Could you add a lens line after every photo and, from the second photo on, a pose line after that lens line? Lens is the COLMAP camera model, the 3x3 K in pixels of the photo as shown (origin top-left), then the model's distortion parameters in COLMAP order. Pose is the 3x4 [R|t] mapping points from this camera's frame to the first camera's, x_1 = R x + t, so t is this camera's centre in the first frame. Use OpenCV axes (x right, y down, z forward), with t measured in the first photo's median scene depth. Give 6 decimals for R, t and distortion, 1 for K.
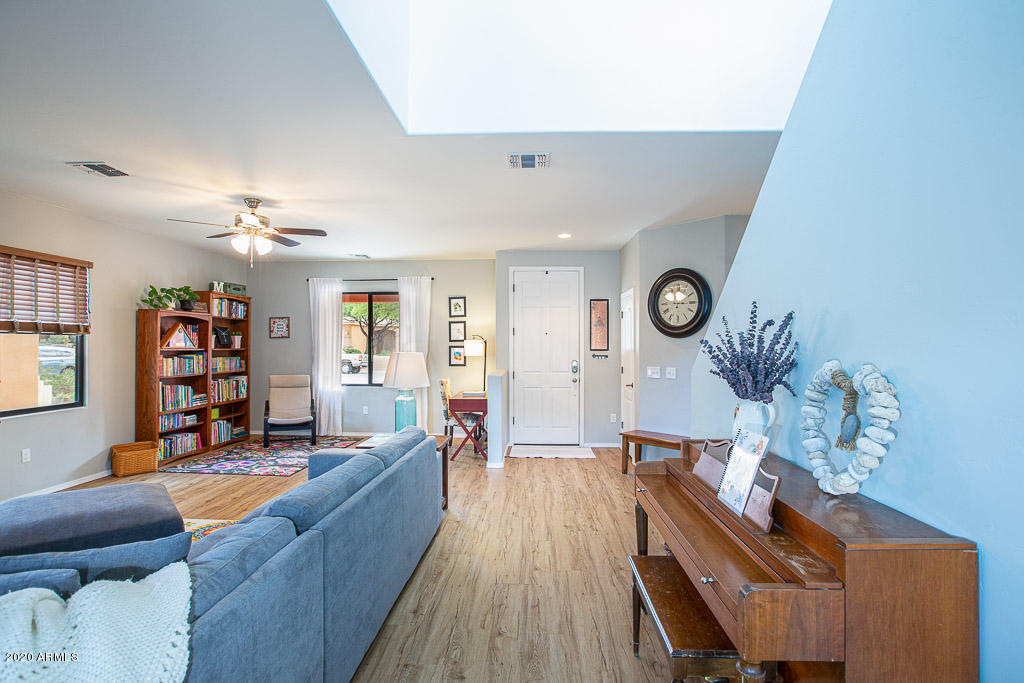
lens RADIAL K [[518.1, 0, 512.0], [0, 518.1, 341.5], [0, 0, 1]] dist [-0.079248, 0.086042]
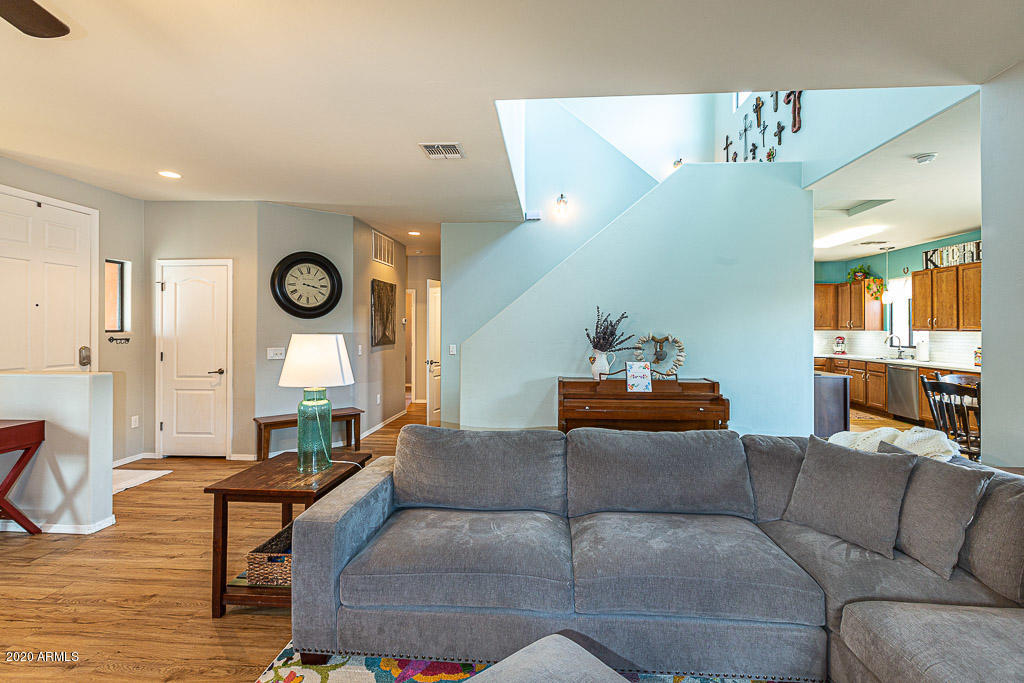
lens RADIAL K [[461.0, 0, 521.1], [0, 461.0, 325.9], [0, 0, 1]] dist [0.002374, 0.000405]
pose [[0.022136, 0.005225, 0.999741, -0.468089], [-0.010302, 0.999934, -0.004998, 0.006337], [-0.999702, -0.010188, 0.022188, 0.422775]]
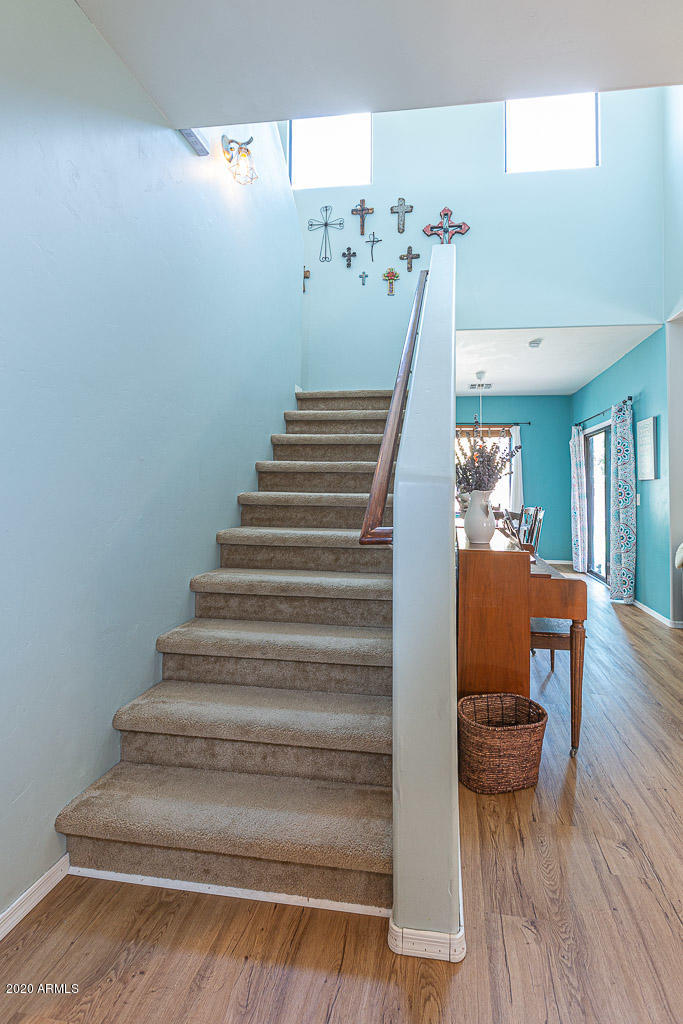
lens RADIAL K [[453.1, 0, 340.1], [0, 453.1, 481.3], [0, 0, 1]] dist [0.000633, -0.000124]
pose [[-0.995920, -0.012304, 0.089394, 0.253602], [-0.014446, 0.999623, -0.023353, 0.038623], [-0.089073, -0.024549, -0.995723, 0.685016]]
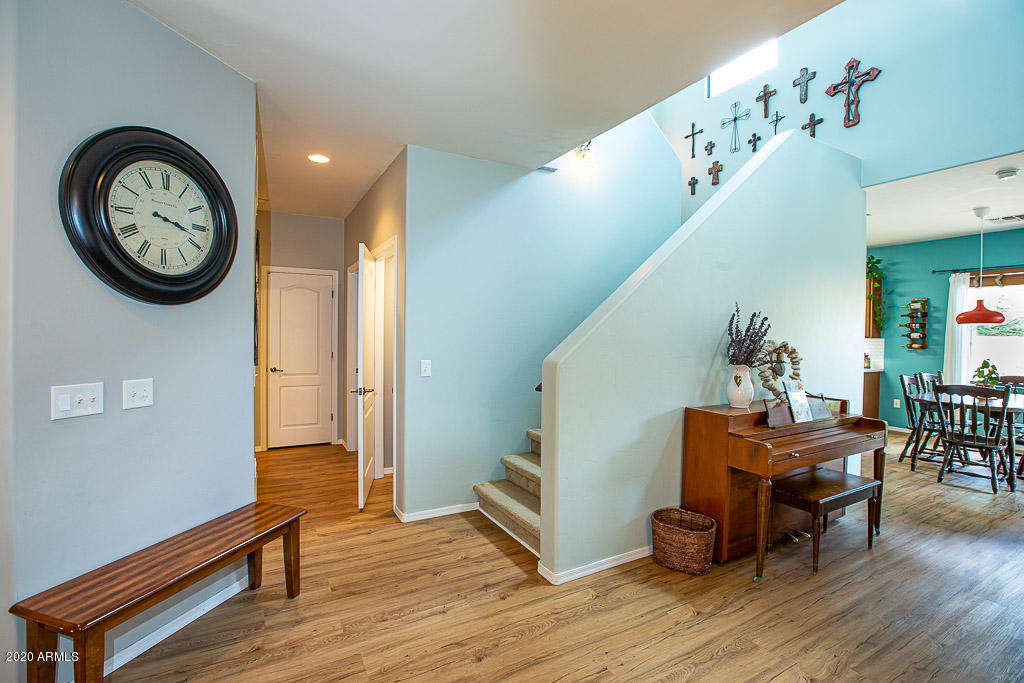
lens RADIAL K [[466.8, 0, 512.0], [0, 466.8, 341.5], [0, 0, 1]] dist [-0.048732, 0.014841]
pose [[-0.528061, -0.019635, 0.848979, -0.101858], [-0.016111, 0.999784, 0.013102, 0.010378], [-0.849053, -0.006759, -0.528264, 0.740254]]
